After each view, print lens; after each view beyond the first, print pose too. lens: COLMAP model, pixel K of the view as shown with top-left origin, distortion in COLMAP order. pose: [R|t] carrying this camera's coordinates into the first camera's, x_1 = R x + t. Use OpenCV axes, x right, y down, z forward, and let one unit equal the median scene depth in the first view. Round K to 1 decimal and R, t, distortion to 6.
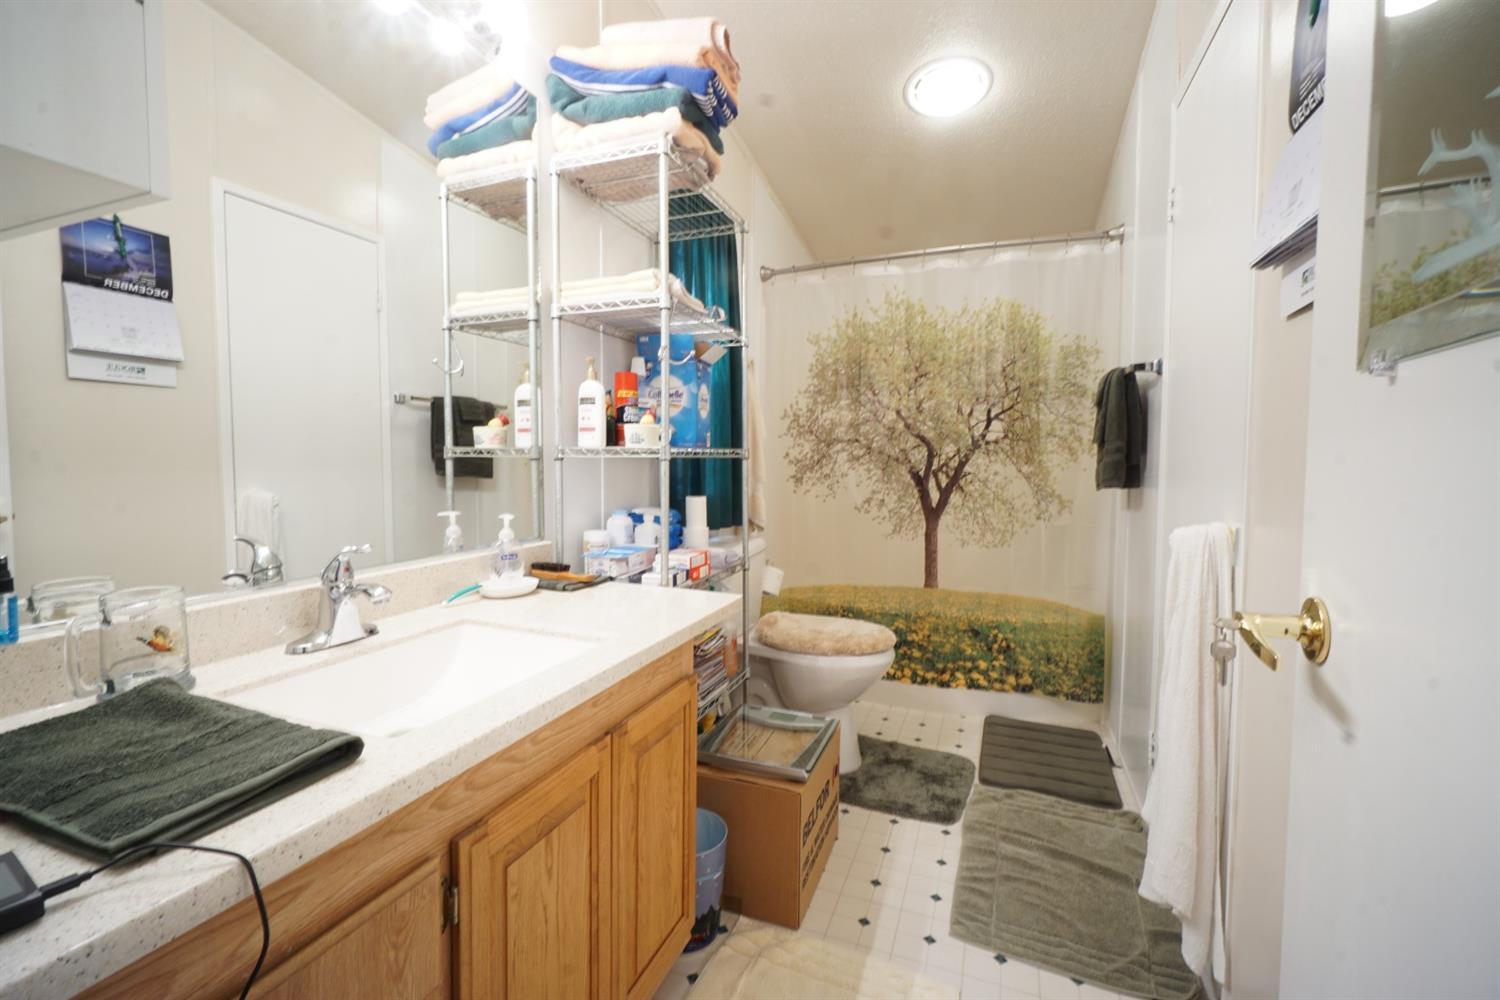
lens RADIAL K [[641.8, 0, 739.0], [0, 641.8, 489.9], [0, 0, 1]] dist [-0.014113, -0.000058]
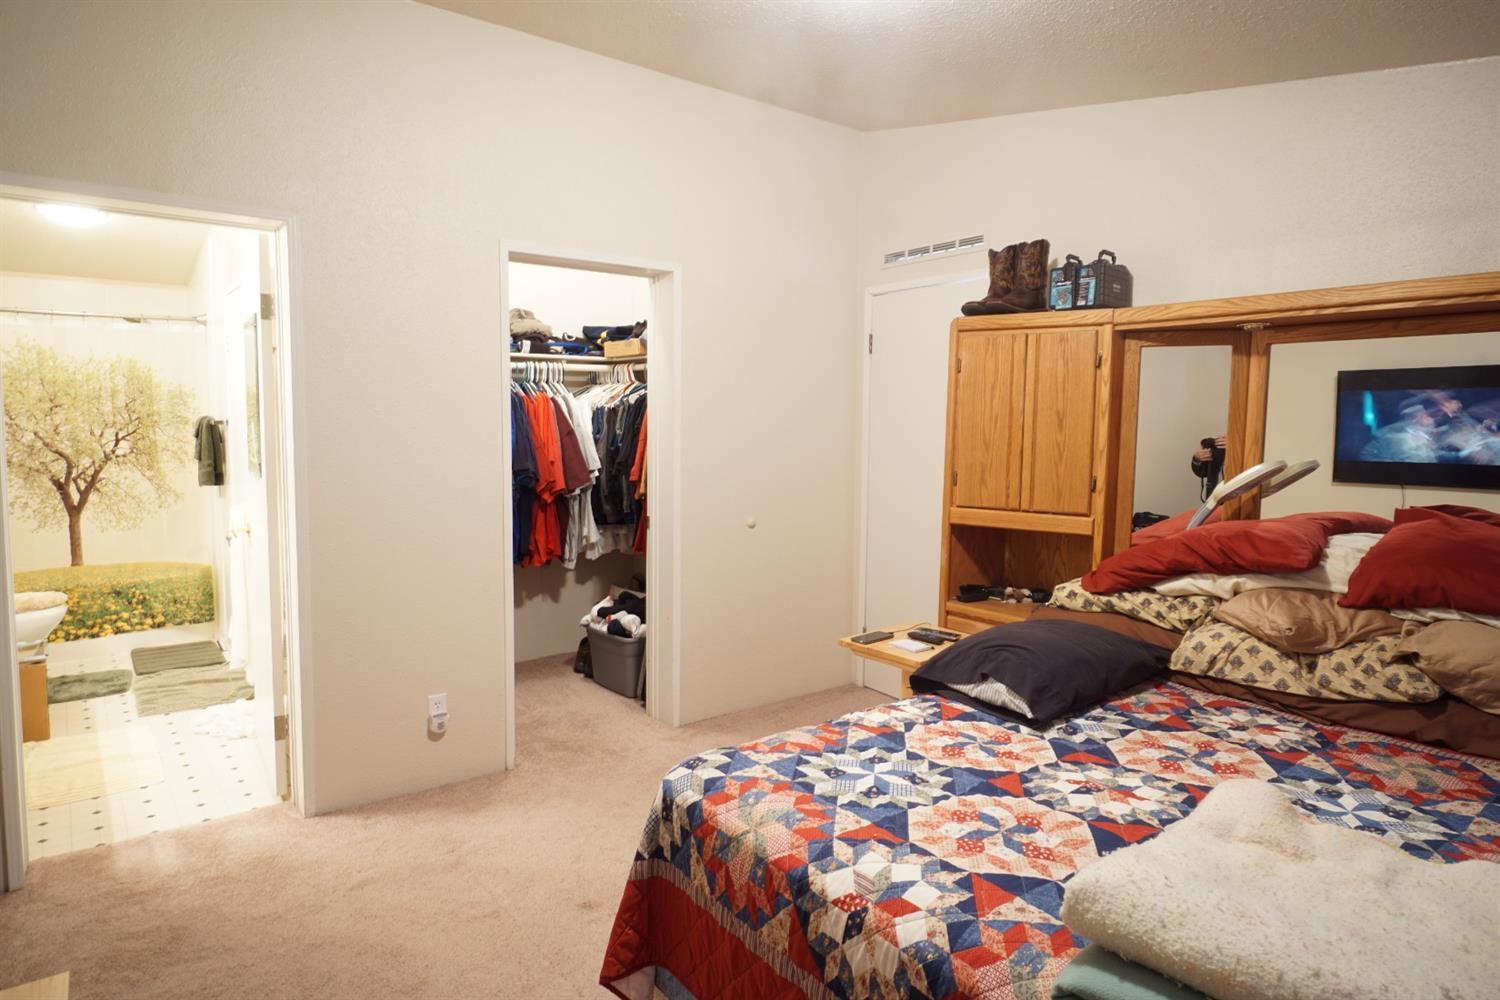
lens RADIAL K [[899.6, 0, 751.9], [0, 899.6, 490.4], [0, 0, 1]] dist [-0.003224, -0.001626]
pose [[0.497441, -0.069631, 0.864699, -0.614641], [0.037938, 0.997566, 0.058506, -0.060410], [-0.866668, 0.003702, 0.498872, -1.163340]]
